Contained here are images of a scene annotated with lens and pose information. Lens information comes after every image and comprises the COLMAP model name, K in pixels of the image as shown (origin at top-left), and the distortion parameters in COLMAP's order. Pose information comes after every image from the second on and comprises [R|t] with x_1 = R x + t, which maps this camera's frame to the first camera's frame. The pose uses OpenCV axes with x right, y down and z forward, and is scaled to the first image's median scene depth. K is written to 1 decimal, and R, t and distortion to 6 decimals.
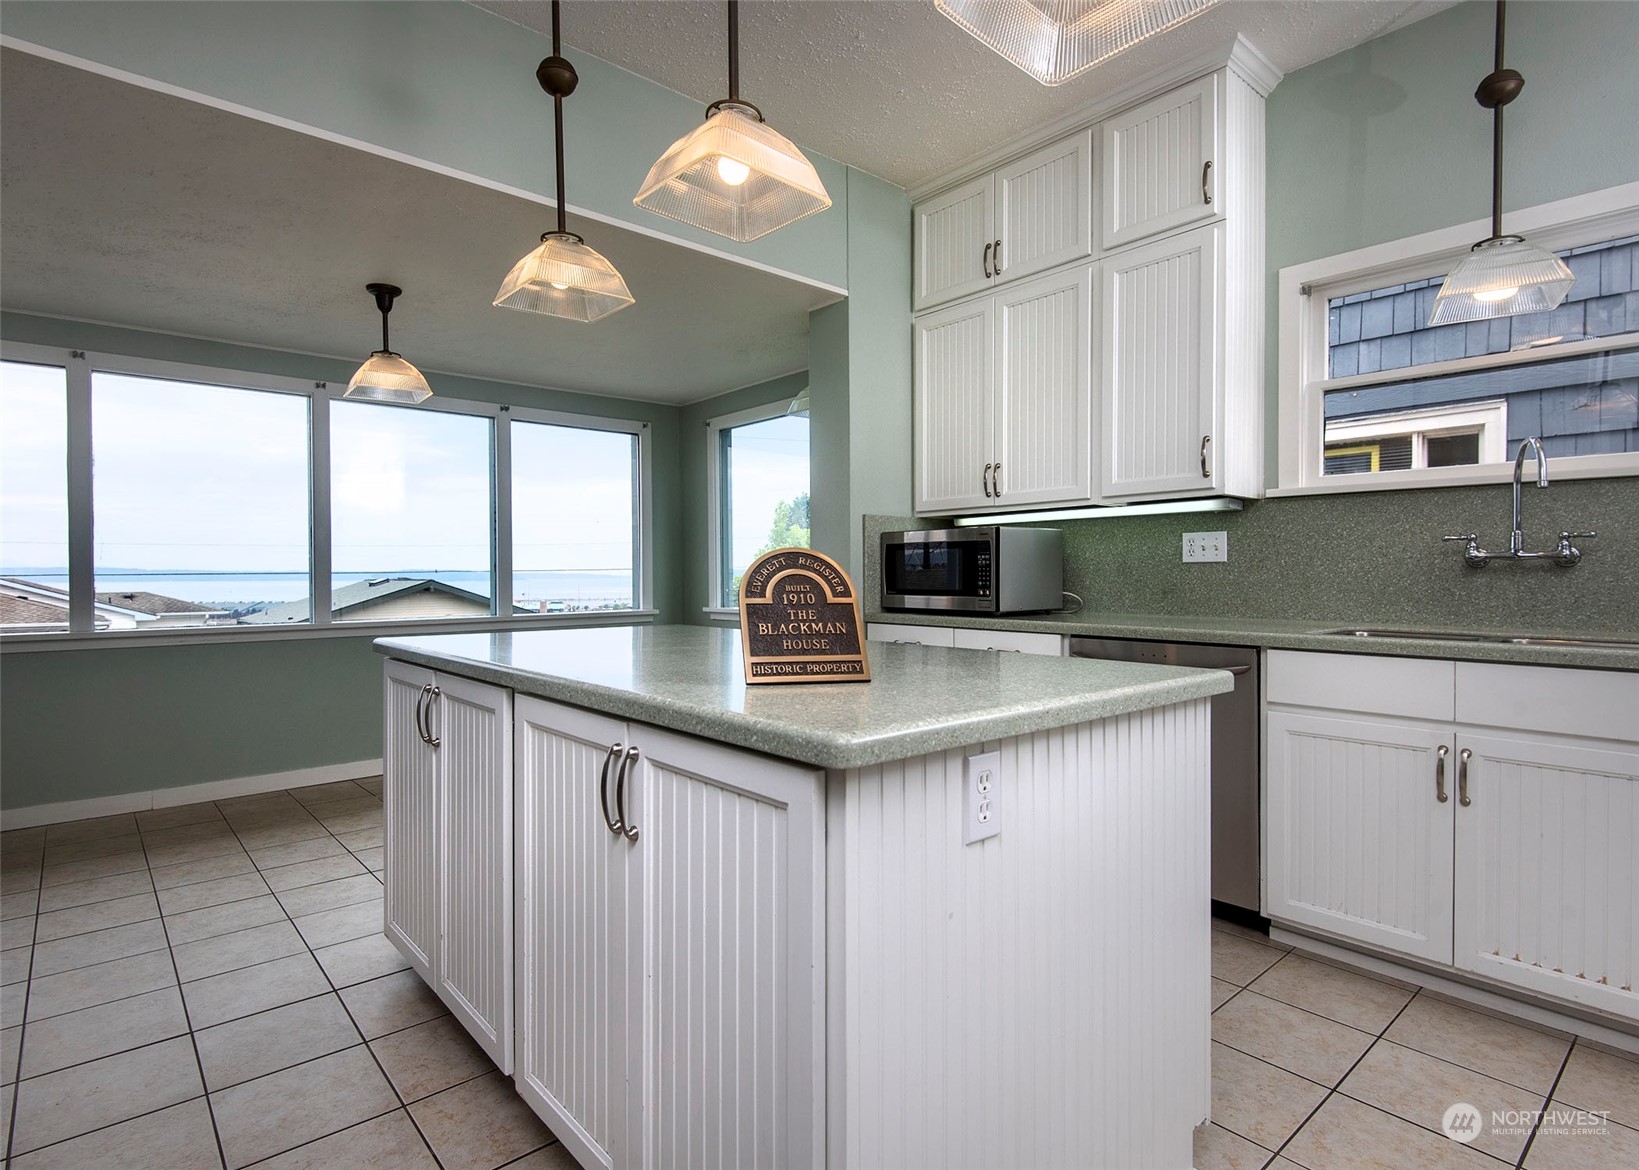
lens RADIAL K [[837.3, 0, 801.0], [0, 837.3, 580.6], [0, 0, 1]] dist [0.039000, -0.025541]
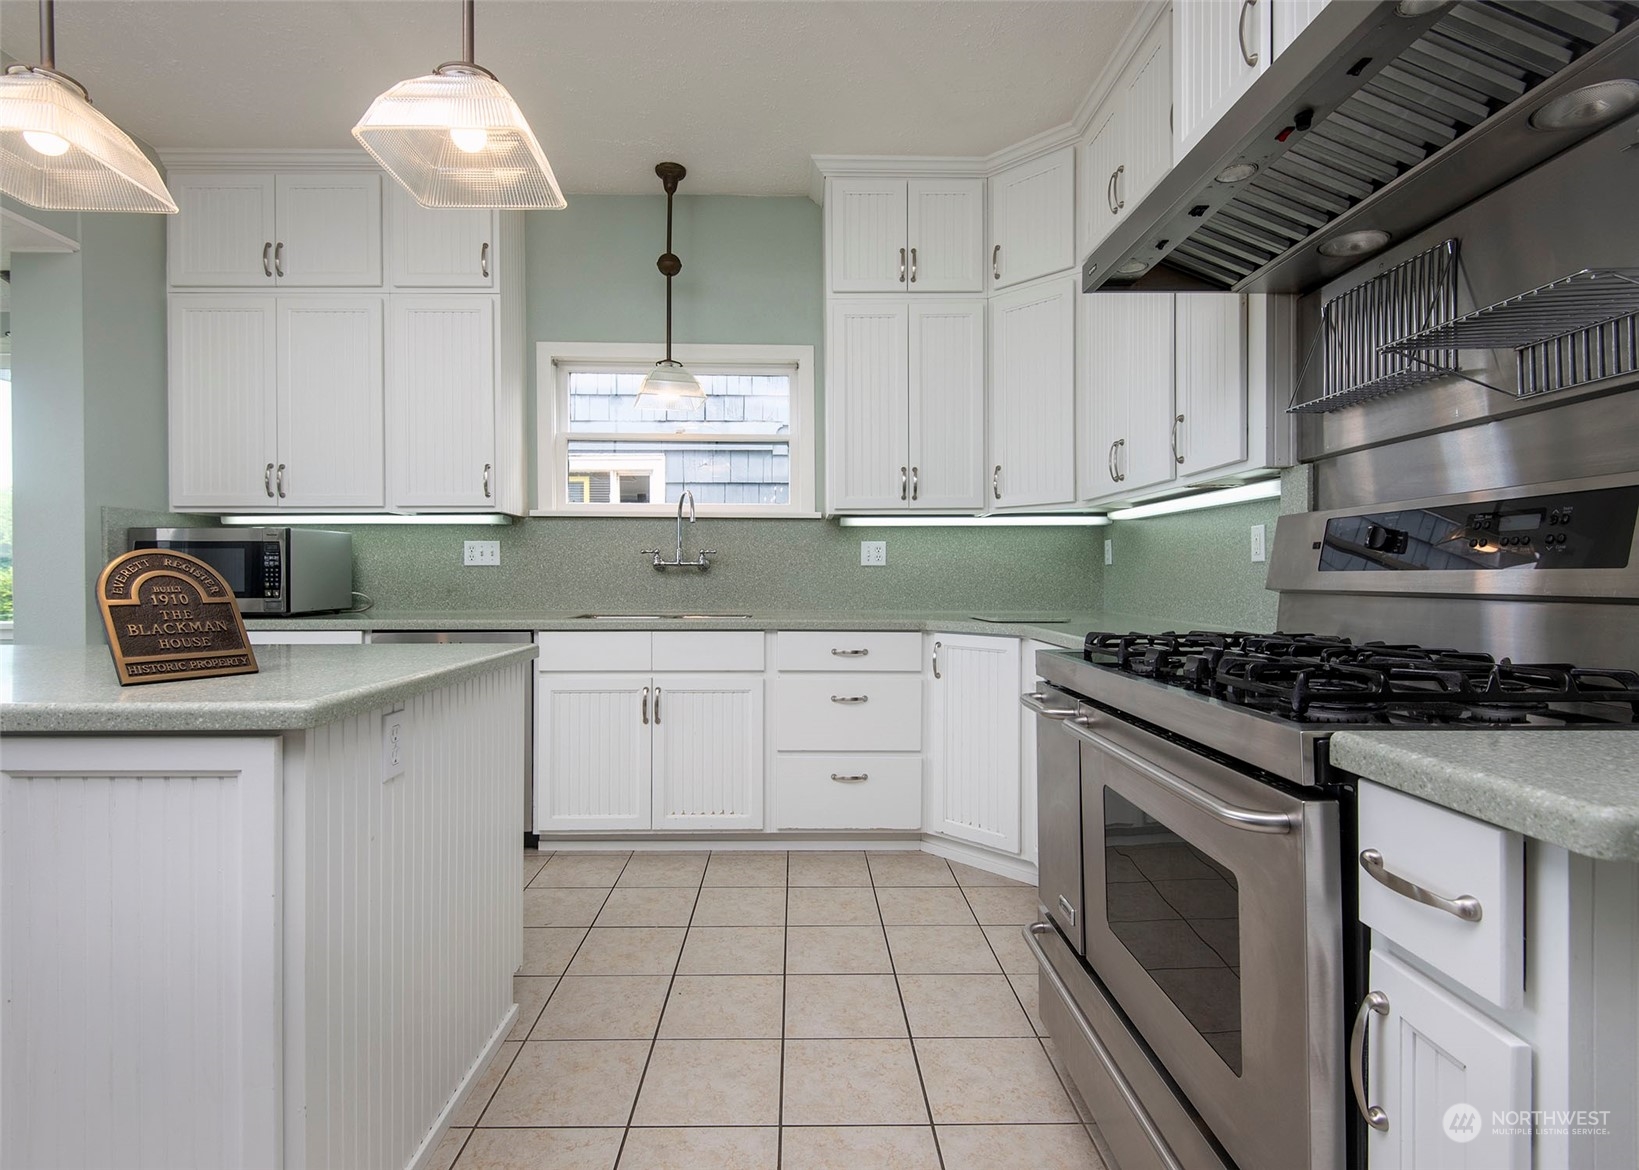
lens RADIAL K [[837.3, 0, 801.0], [0, 837.3, 580.6], [0, 0, 1]] dist [0.039000, -0.025541]
pose [[0.646567, -0.004884, 0.762842, -0.193722], [0.005834, 0.999982, 0.001457, 0.001317], [-0.762835, 0.003508, 0.646583, -0.172996]]
